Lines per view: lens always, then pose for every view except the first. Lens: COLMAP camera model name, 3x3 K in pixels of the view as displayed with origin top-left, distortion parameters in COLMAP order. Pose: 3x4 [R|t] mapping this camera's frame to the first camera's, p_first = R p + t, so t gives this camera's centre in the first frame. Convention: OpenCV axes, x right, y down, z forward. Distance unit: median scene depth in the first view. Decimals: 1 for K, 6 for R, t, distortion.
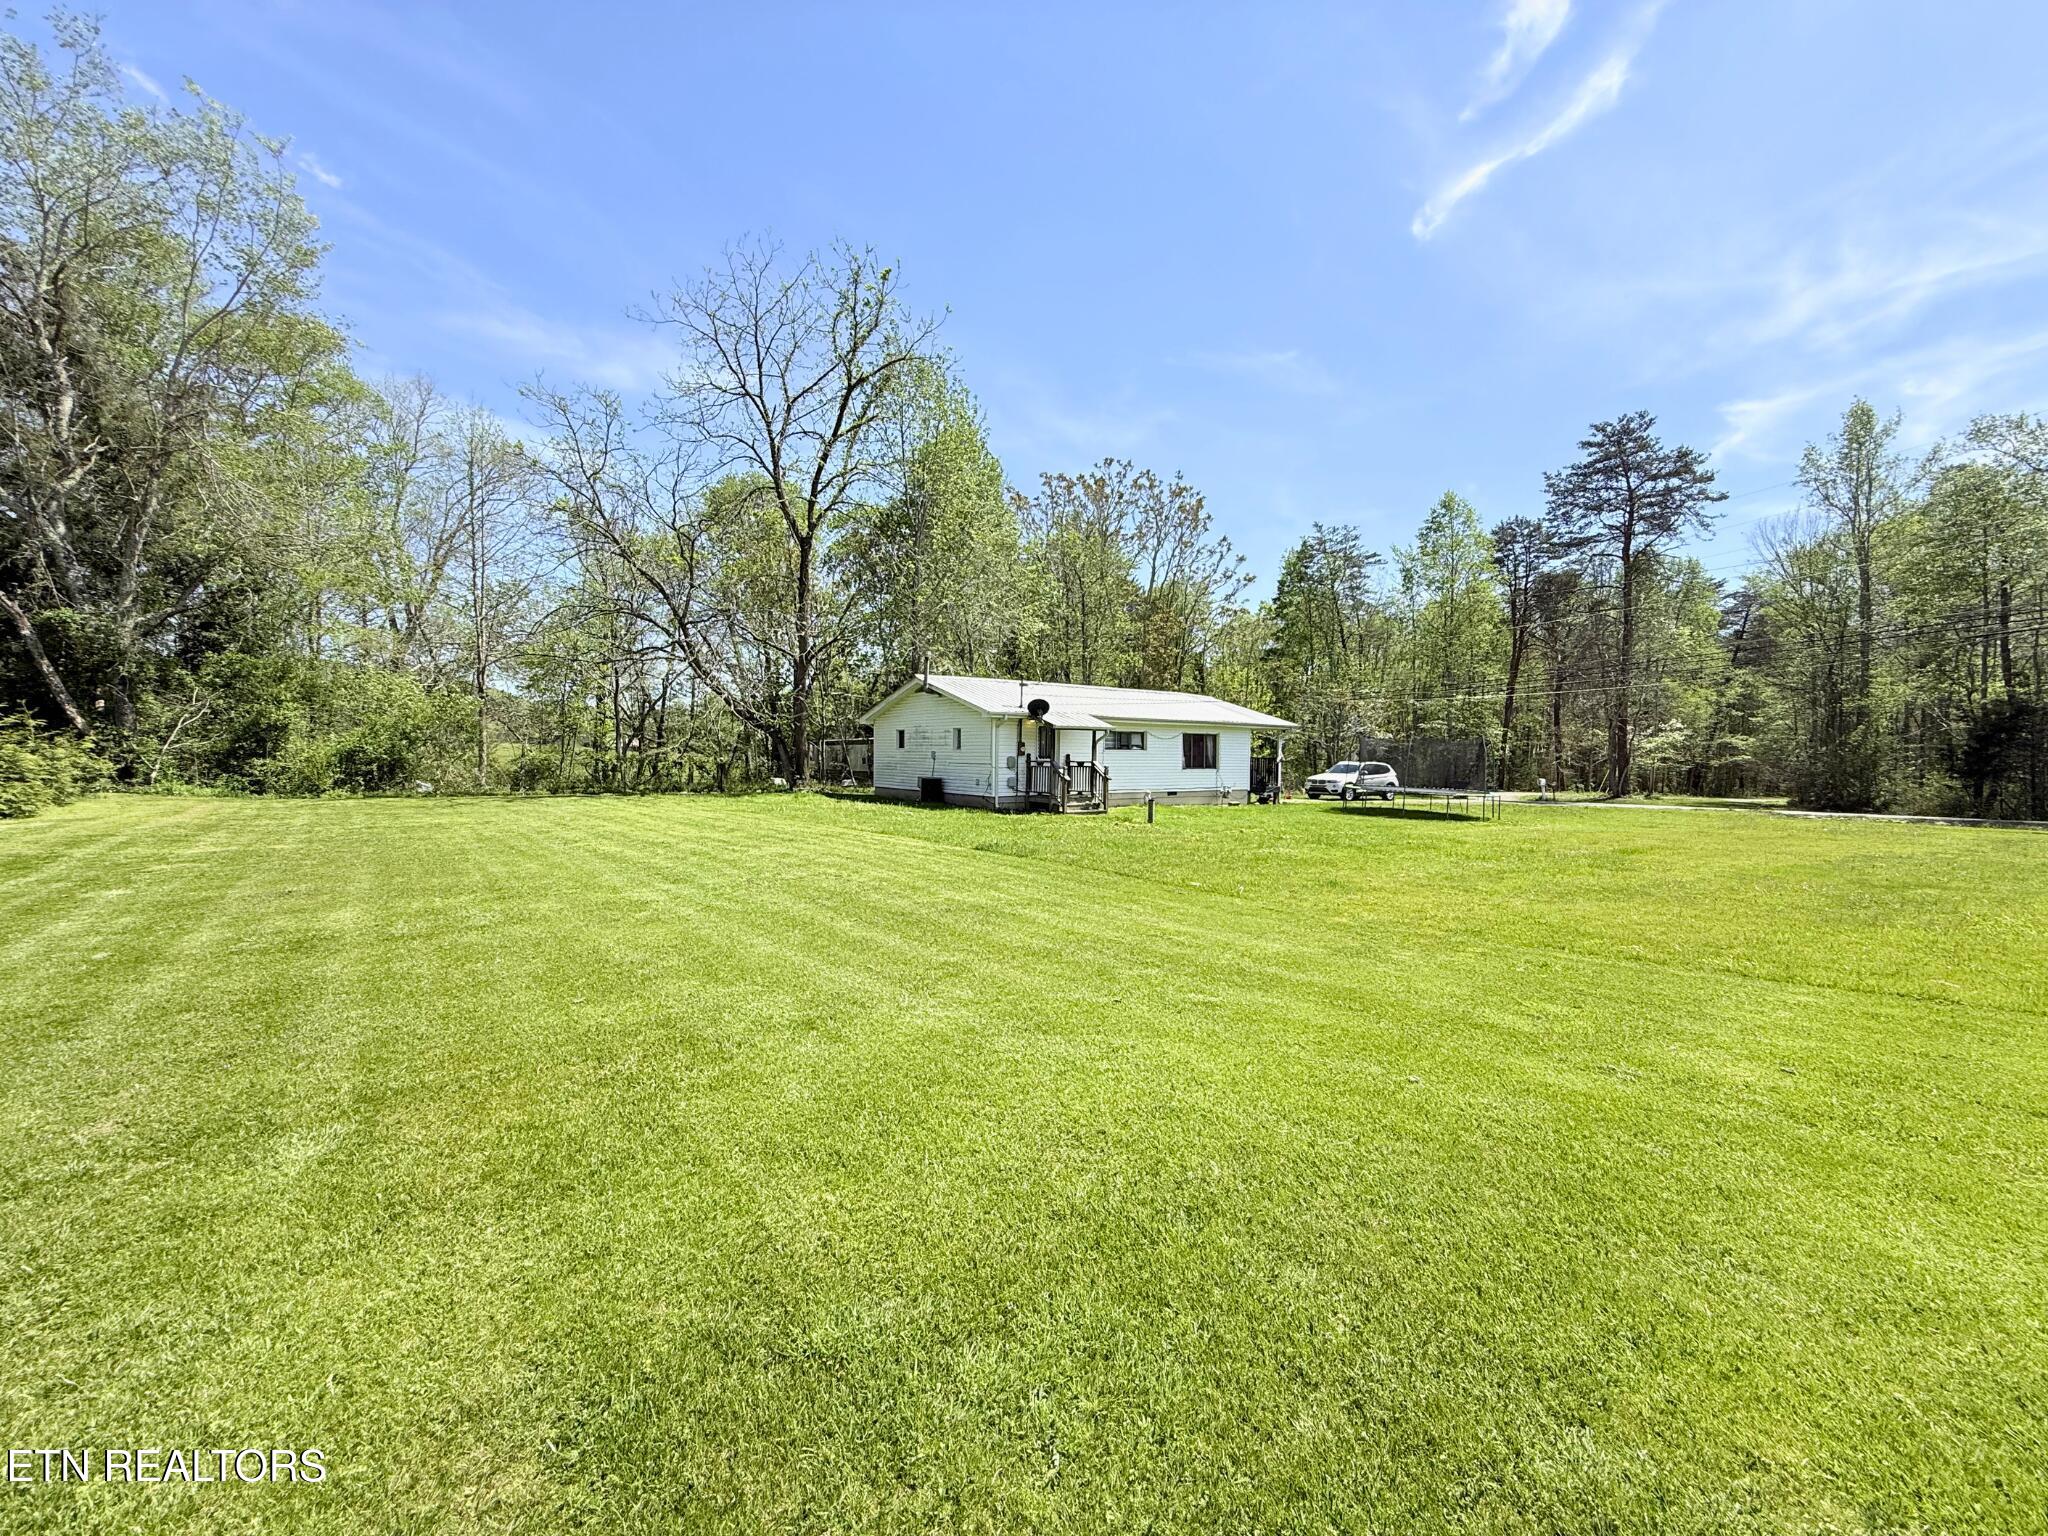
lens RADIAL K [[813.5, 0, 1024.0], [0, 813.5, 768.0], [0, 0, 1]] dist [0.000062, -0.000033]
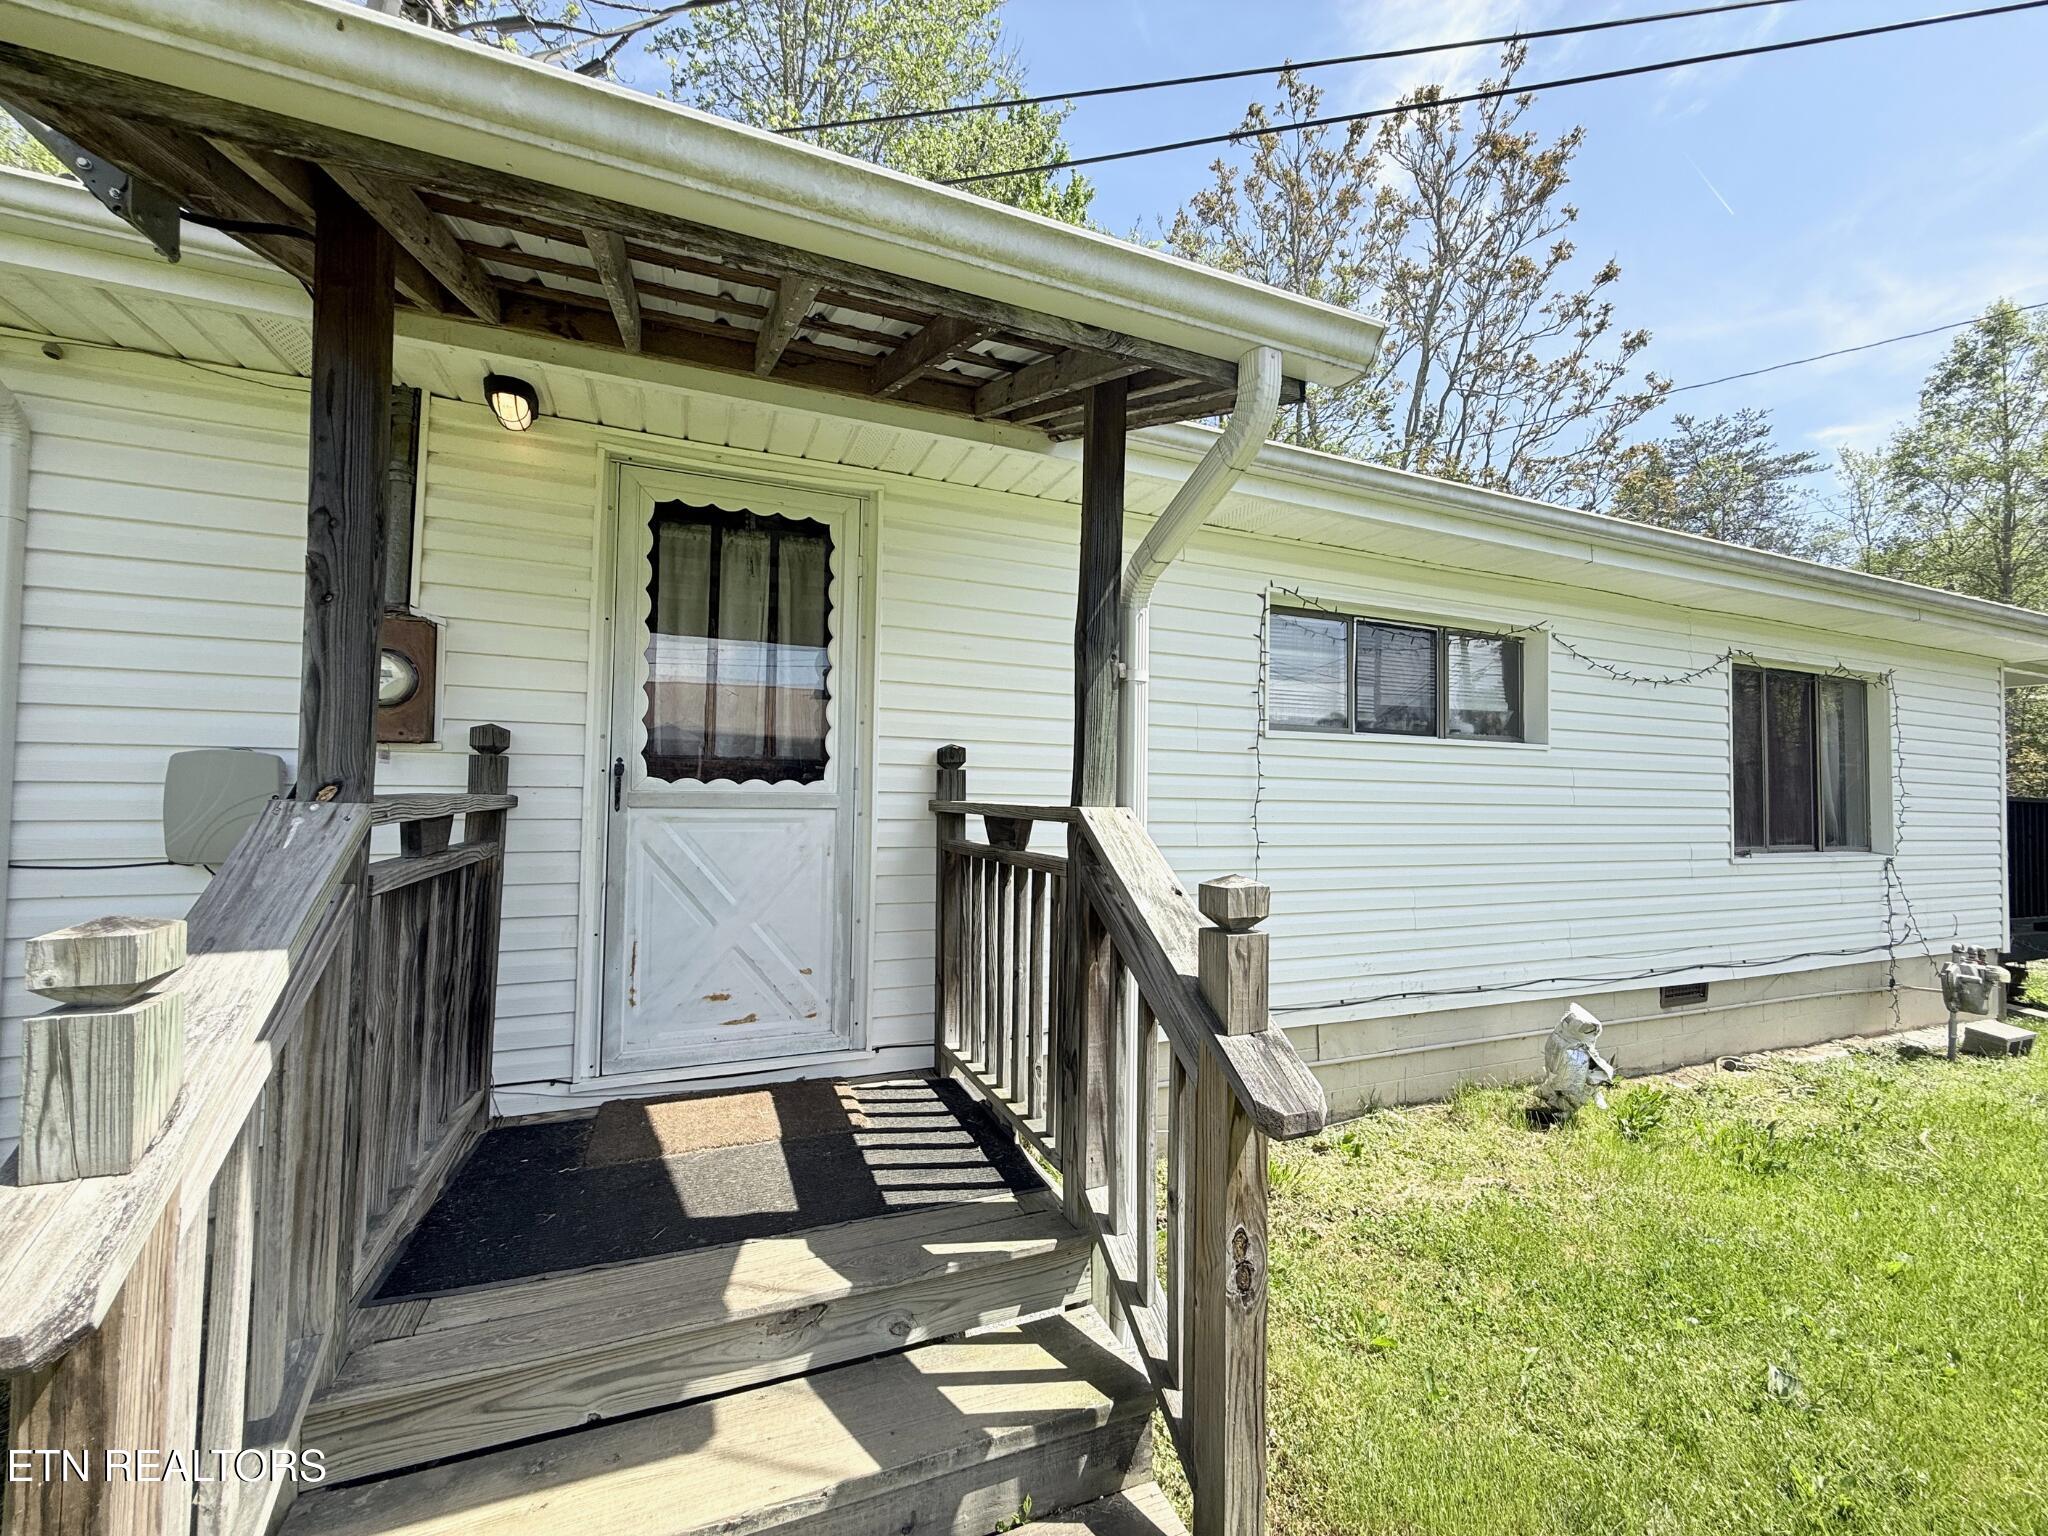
lens RADIAL K [[813.5, 0, 1024.0], [0, 813.5, 768.0], [0, 0, 1]] dist [0.000062, -0.000033]
pose [[0.972175, 0.017515, -0.233601, 0.094358], [-0.028051, 0.998730, -0.041859, -0.010207], [0.232572, 0.047247, 0.971431, 0.841860]]
